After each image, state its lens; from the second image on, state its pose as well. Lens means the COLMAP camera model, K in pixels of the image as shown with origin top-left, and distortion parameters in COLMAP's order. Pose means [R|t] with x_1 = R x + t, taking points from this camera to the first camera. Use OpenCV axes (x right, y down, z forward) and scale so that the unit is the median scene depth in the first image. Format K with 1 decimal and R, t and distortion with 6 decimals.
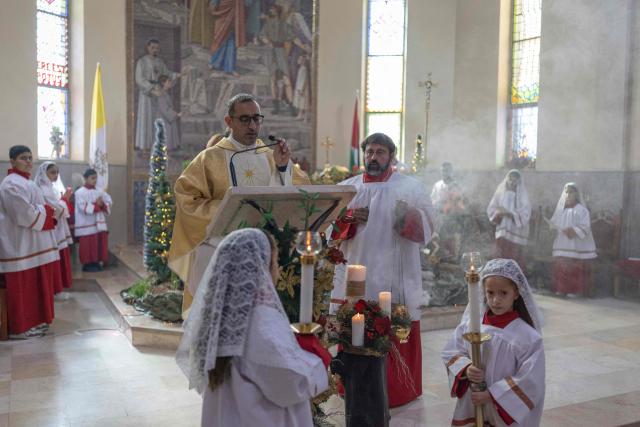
lens RADIAL K [[611.7, 0, 318.8], [0, 611.7, 218.6], [0, 0, 1]] dist [0.023666, 0.000000]
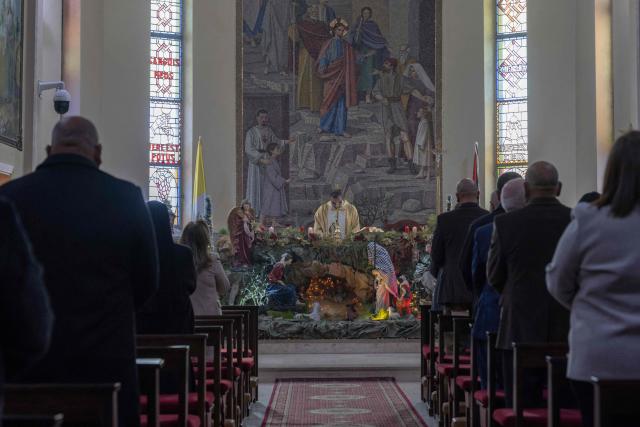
lens RADIAL K [[1275.9, 0, 319.6], [0, 1275.9, 214.7], [0, 0, 1]] dist [0.079785, 0.000000]
pose [[0.903320, -0.036313, -0.427428, 0.702100], [-0.007763, 0.994863, -0.100928, 0.093206], [0.428897, 0.094489, 0.898398, -0.830881]]
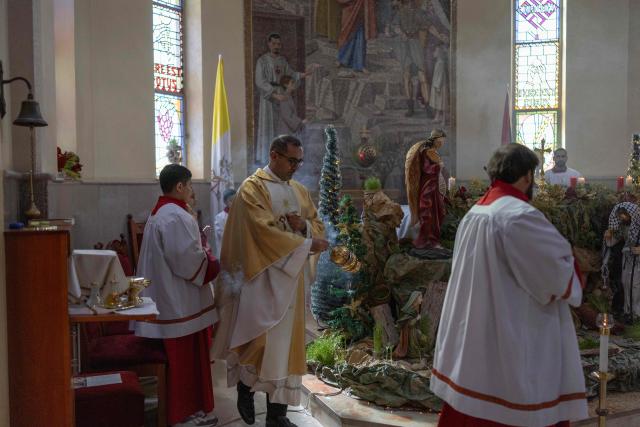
lens RADIAL K [[611.7, 0, 331.1], [0, 611.7, 221.3], [0, 0, 1]] dist [0.023666, 0.000000]
pose [[0.997334, -0.024744, -0.068641, -0.135714], [0.024273, 0.999676, -0.007692, -0.022942], [0.068809, 0.006005, 0.997612, 0.153796]]
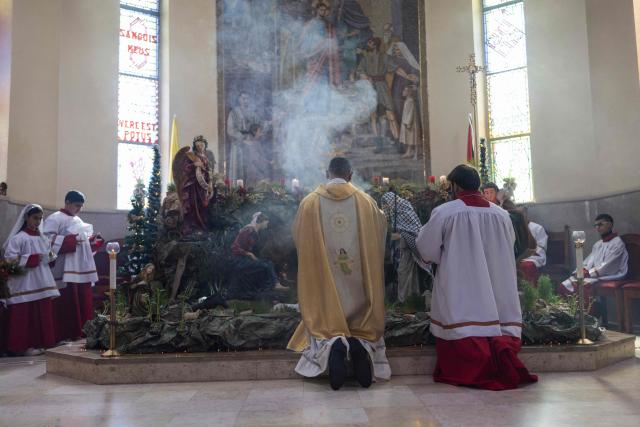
lens RADIAL K [[611.7, 0, 304.4], [0, 611.7, 214.8], [0, 0, 1]] dist [0.023666, 0.000000]
pose [[0.905053, -0.075993, -0.418455, 0.215179], [0.011654, 0.987969, -0.154212, 0.060697], [0.425140, 0.134693, 0.895050, 0.174591]]
